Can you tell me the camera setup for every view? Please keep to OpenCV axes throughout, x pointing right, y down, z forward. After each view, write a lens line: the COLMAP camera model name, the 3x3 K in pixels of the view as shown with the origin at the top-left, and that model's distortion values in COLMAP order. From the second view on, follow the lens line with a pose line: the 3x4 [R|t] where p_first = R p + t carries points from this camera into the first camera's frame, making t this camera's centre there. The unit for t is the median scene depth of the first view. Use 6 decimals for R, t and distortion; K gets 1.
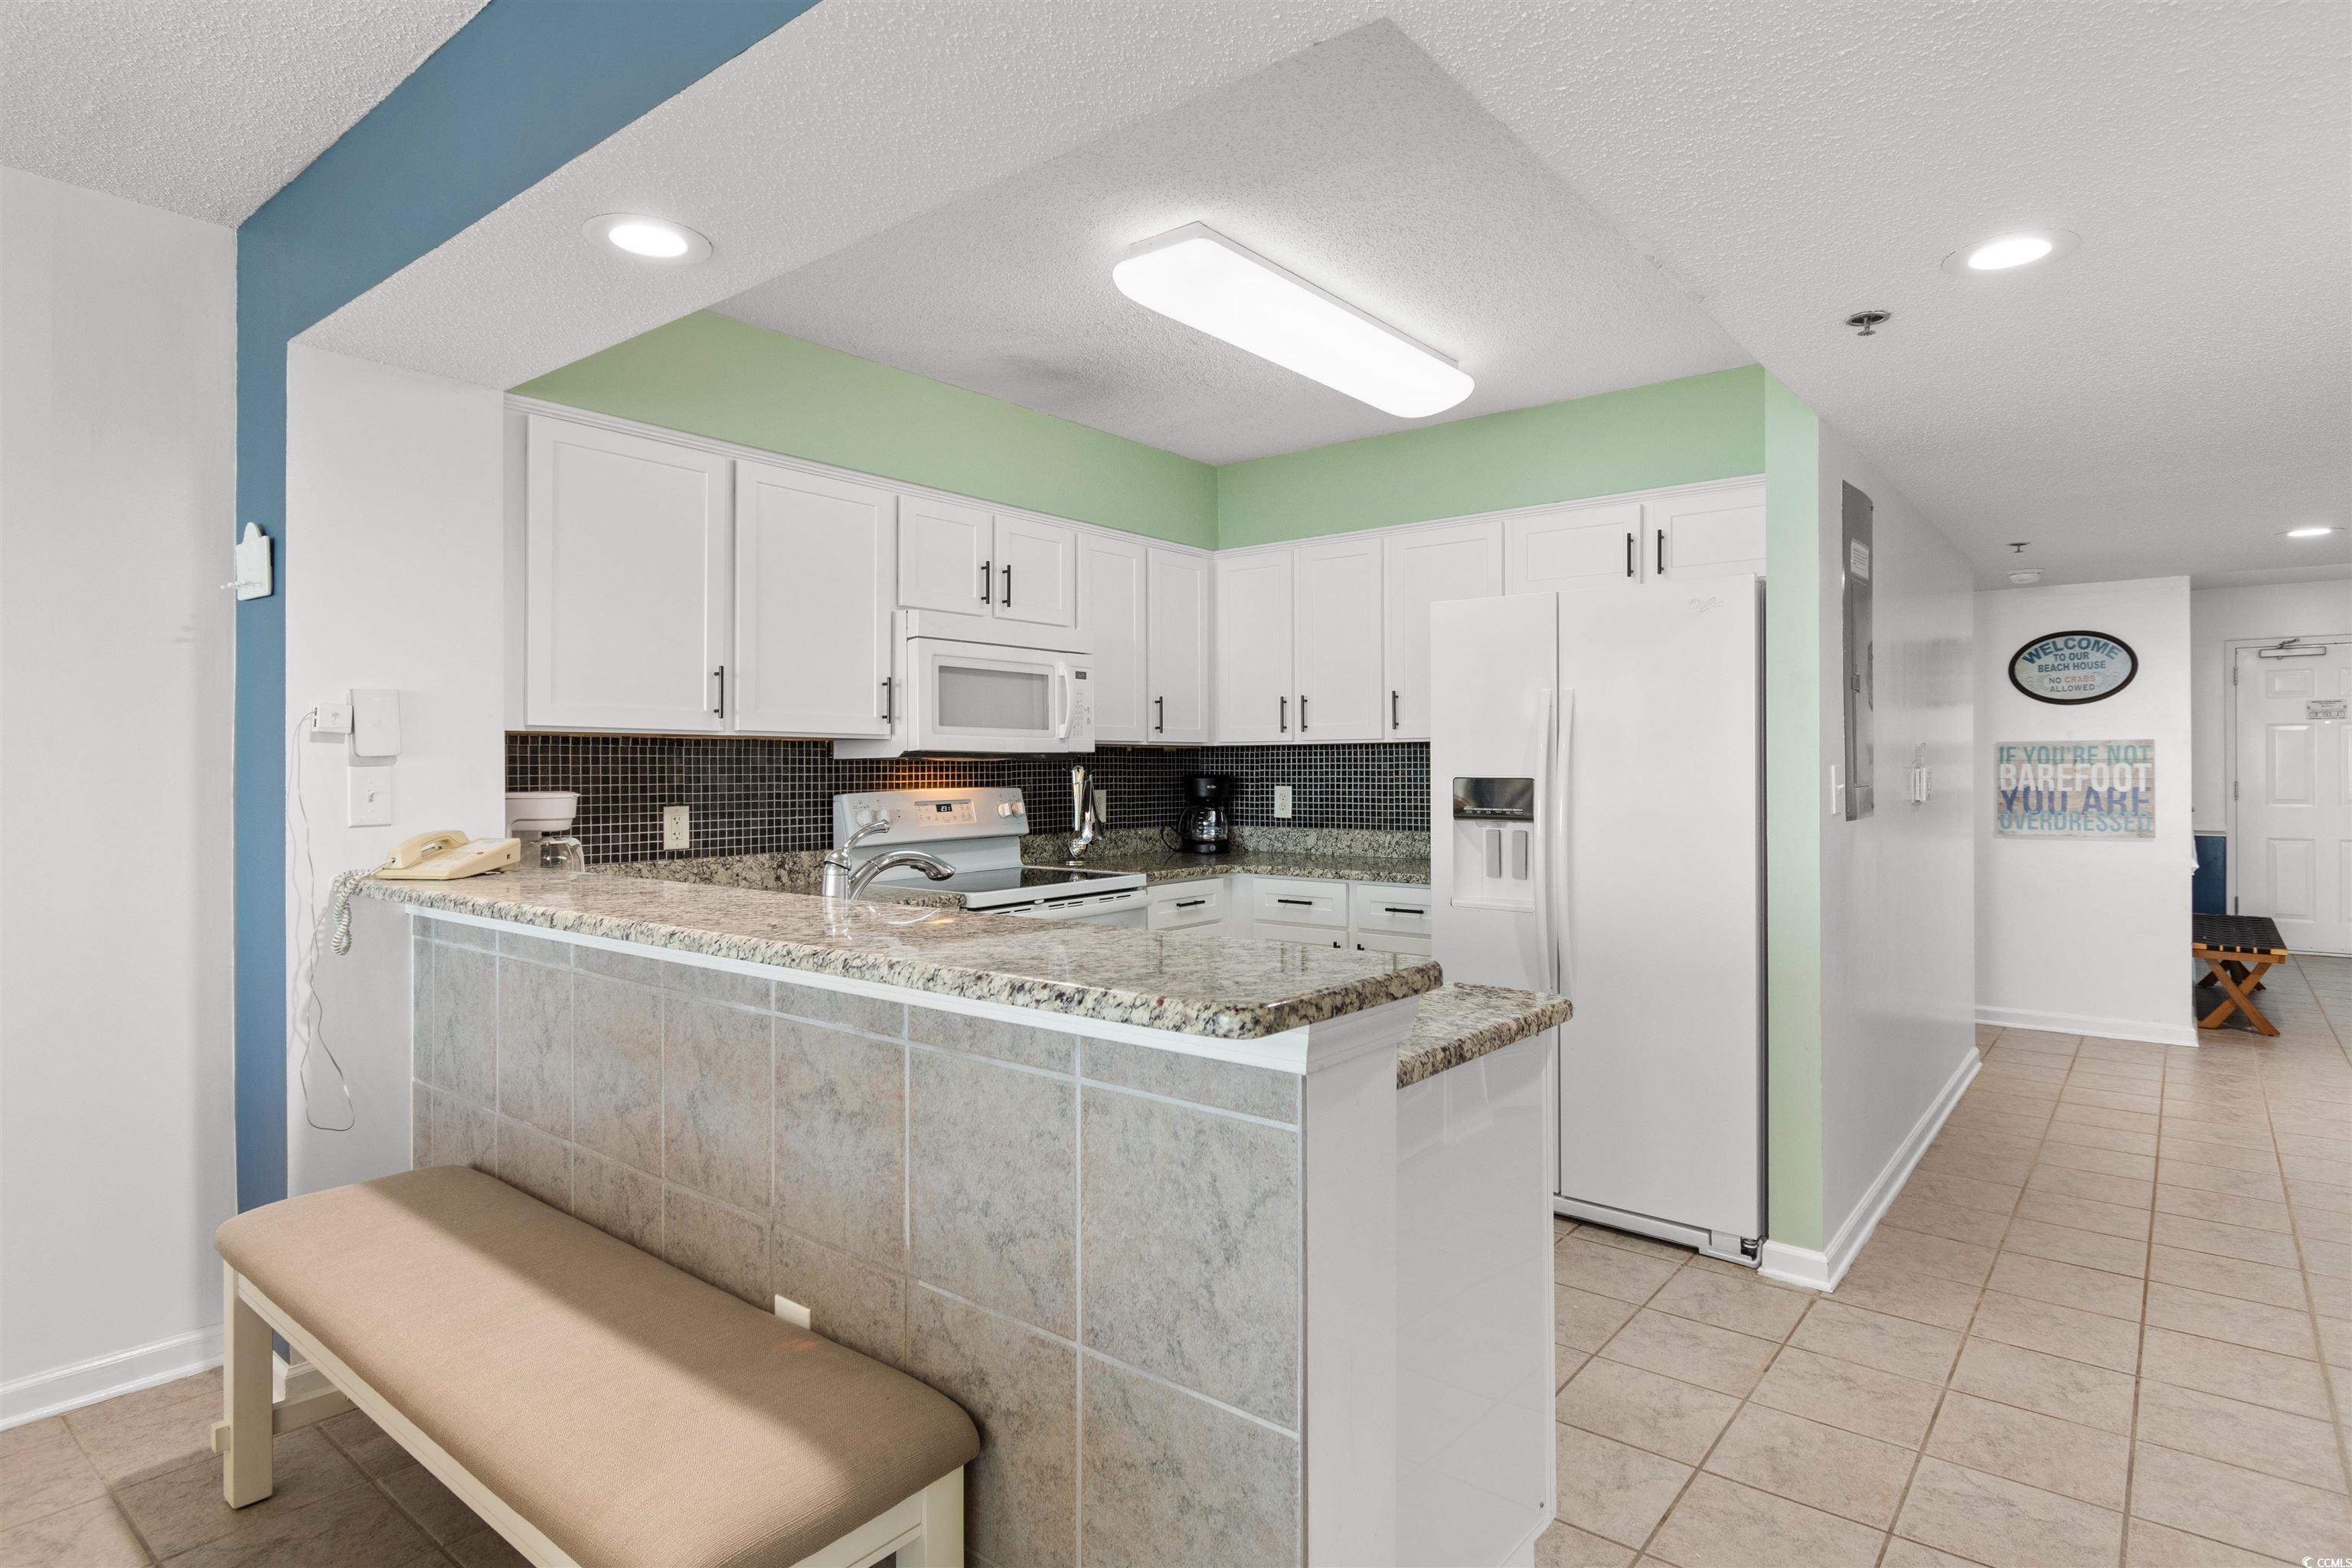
lens RADIAL K [[1227.0, 0, 1174.9], [0, 1227.0, 760.0], [0, 0, 1]] dist [0.005571, 0.000385]
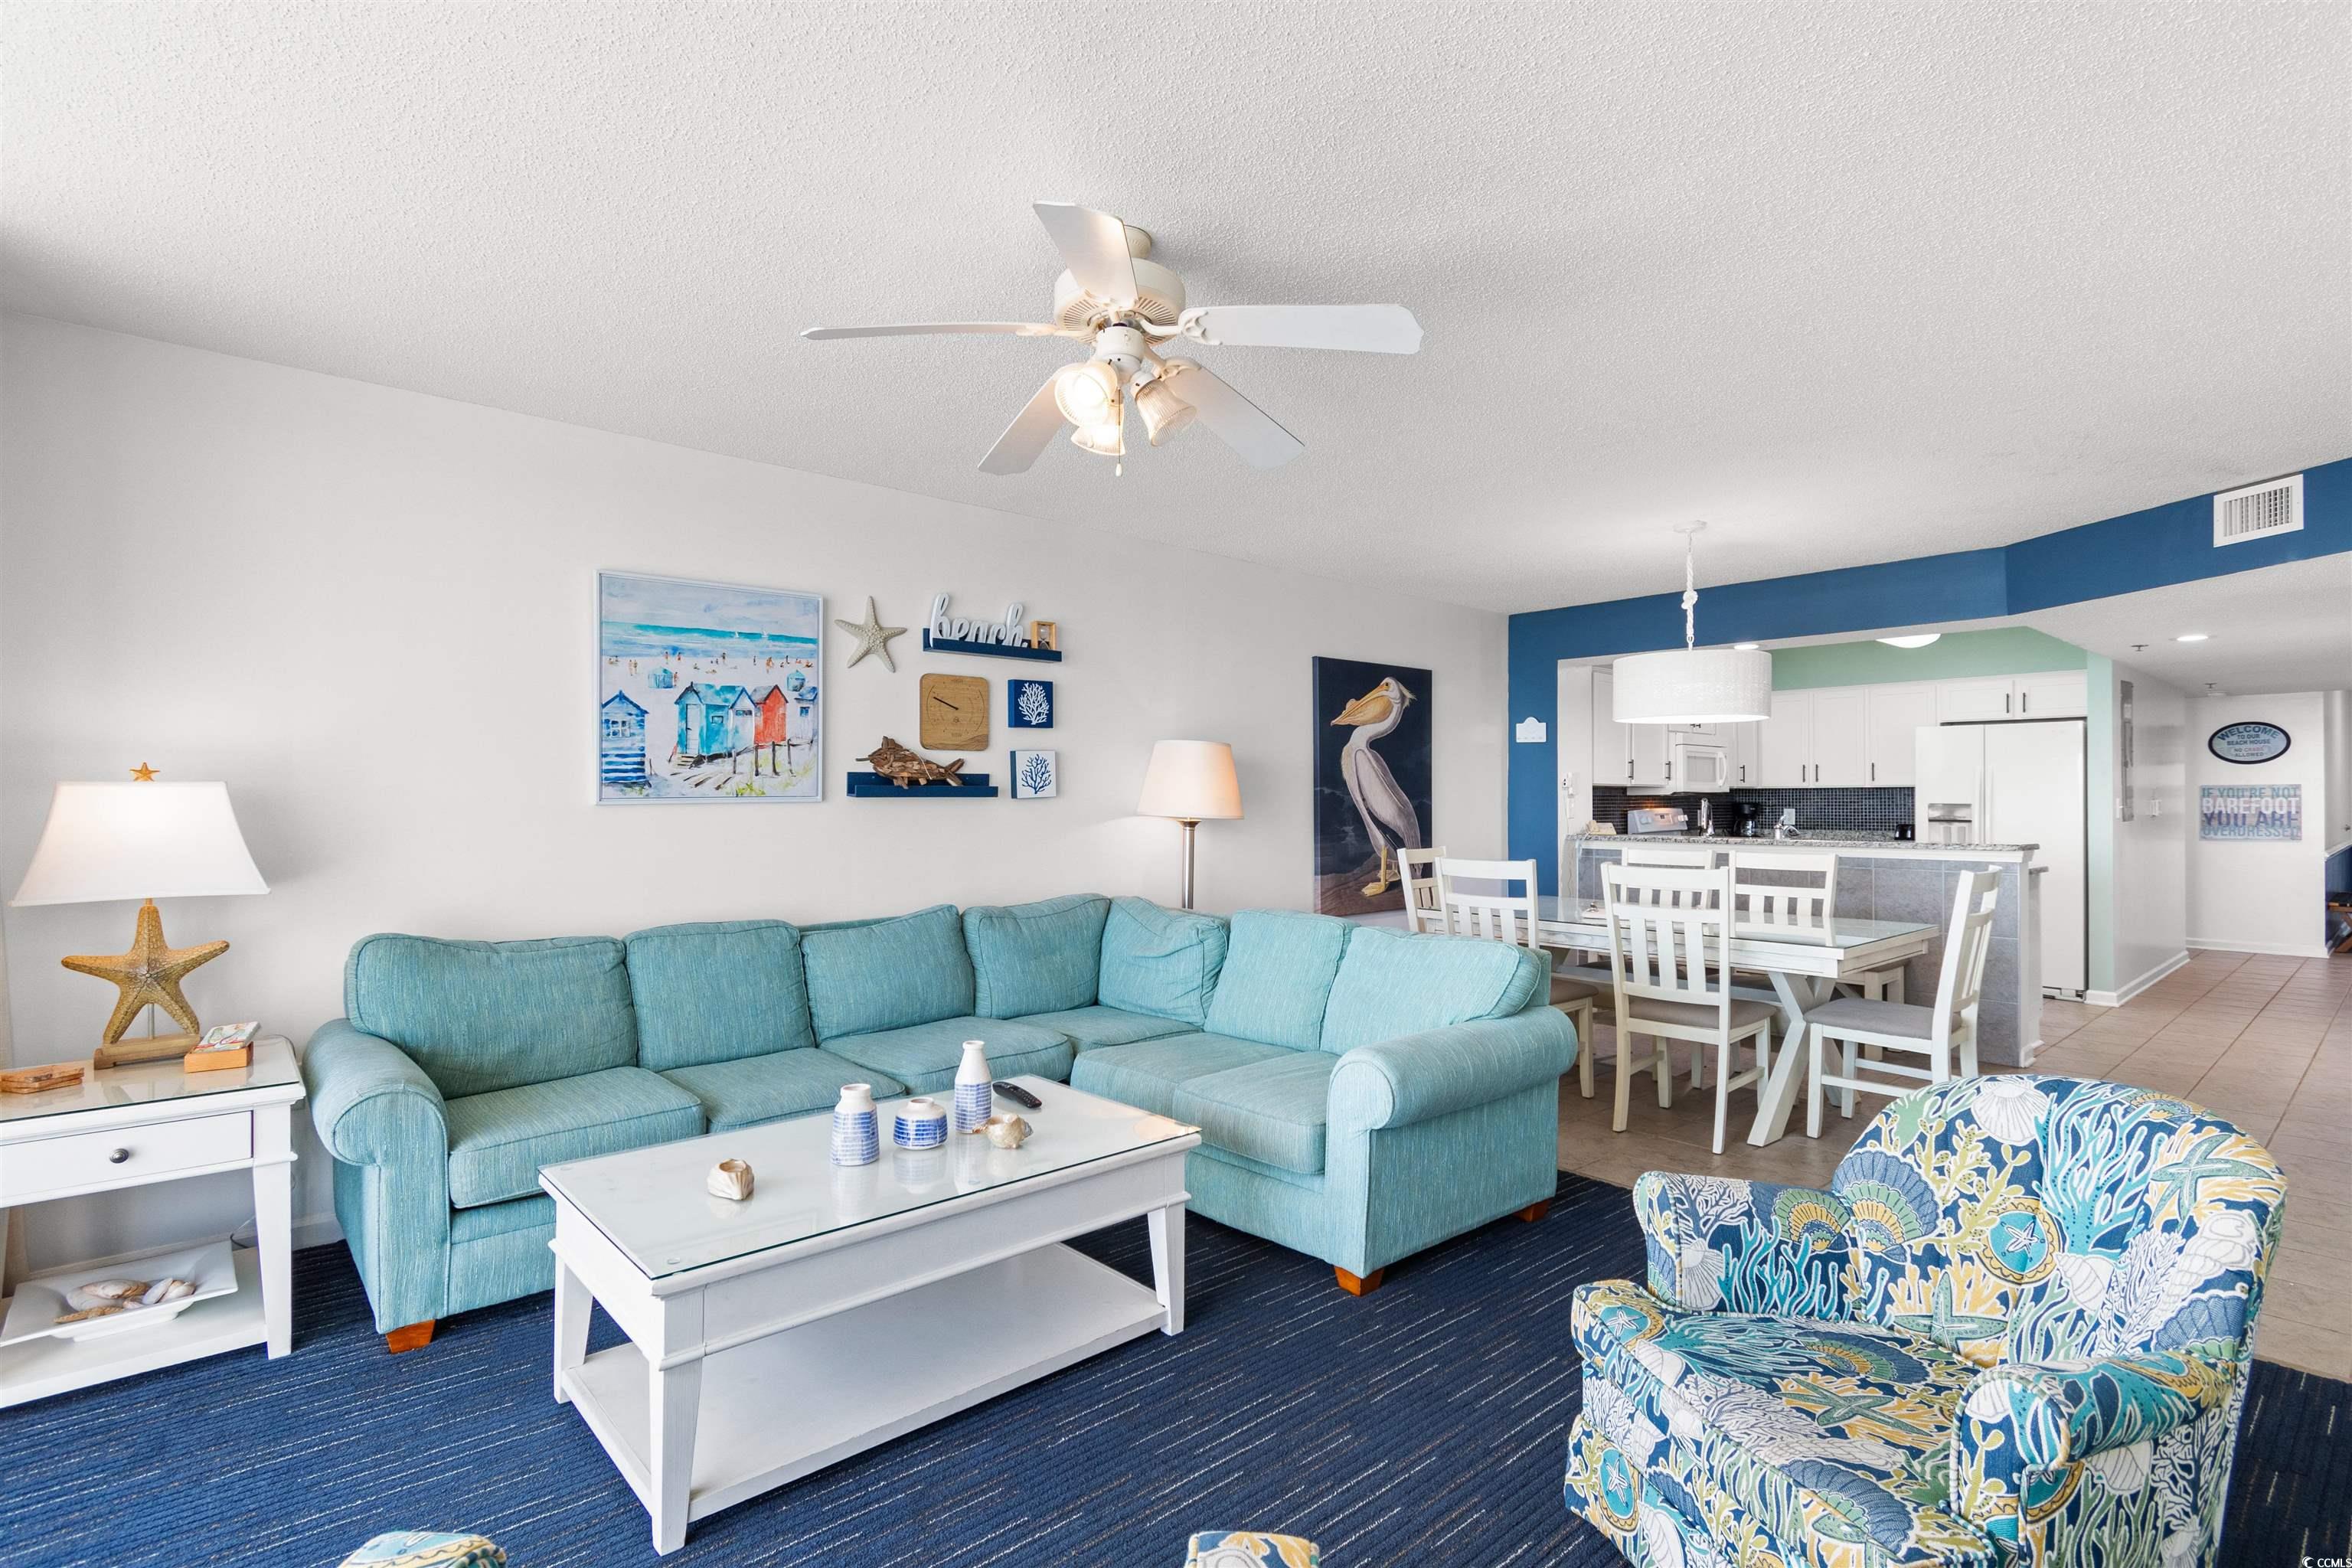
lens RADIAL K [[1107.0, 0, 1167.3], [0, 1107.0, 789.4], [0, 0, 1]] dist [-0.002726, -0.001360]
pose [[0.984915, 0.000005, -0.173040, -0.750798], [-0.000634, 0.999993, -0.003581, -0.003628], [0.173039, 0.003636, 0.984908, -1.182388]]
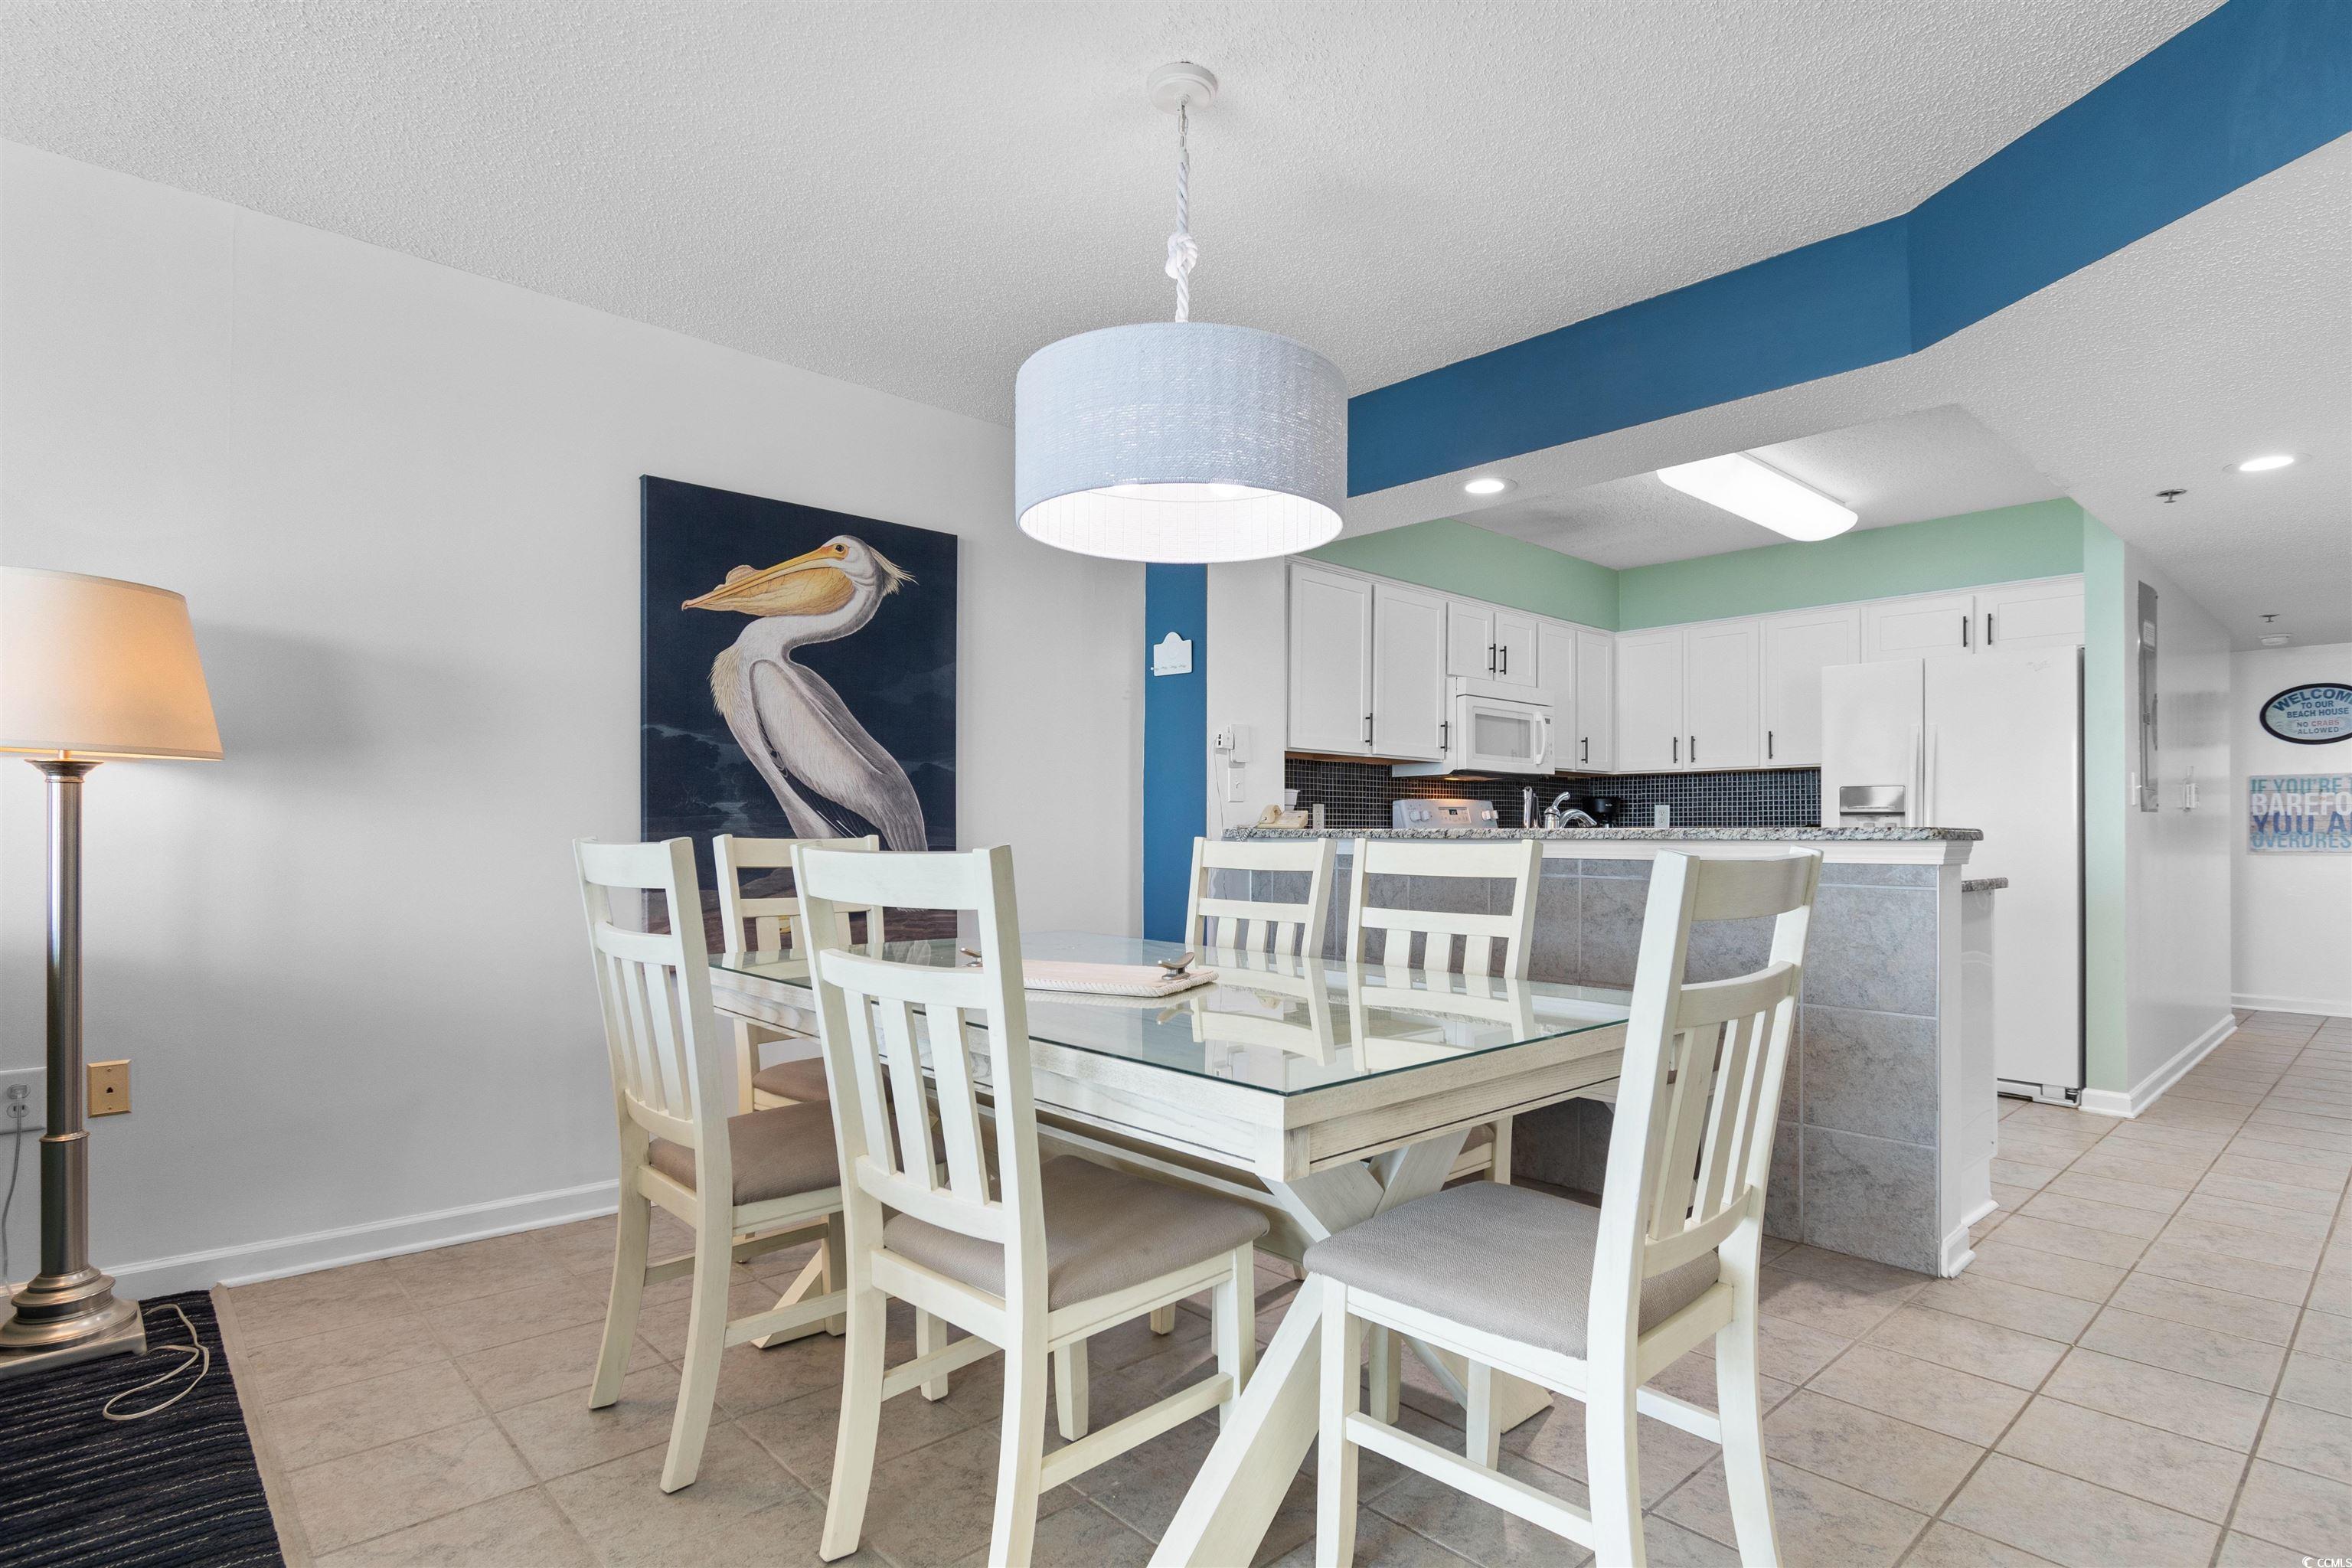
lens RADIAL K [[1184.2, 0, 1179.7], [0, 1184.2, 817.6], [0, 0, 1]] dist [-0.001606, 0.000086]
pose [[0.990004, 0.003145, -0.141007, -0.320855], [-0.003997, 0.999975, -0.005761, 0.056747], [0.140986, 0.006267, 0.989992, -0.460067]]
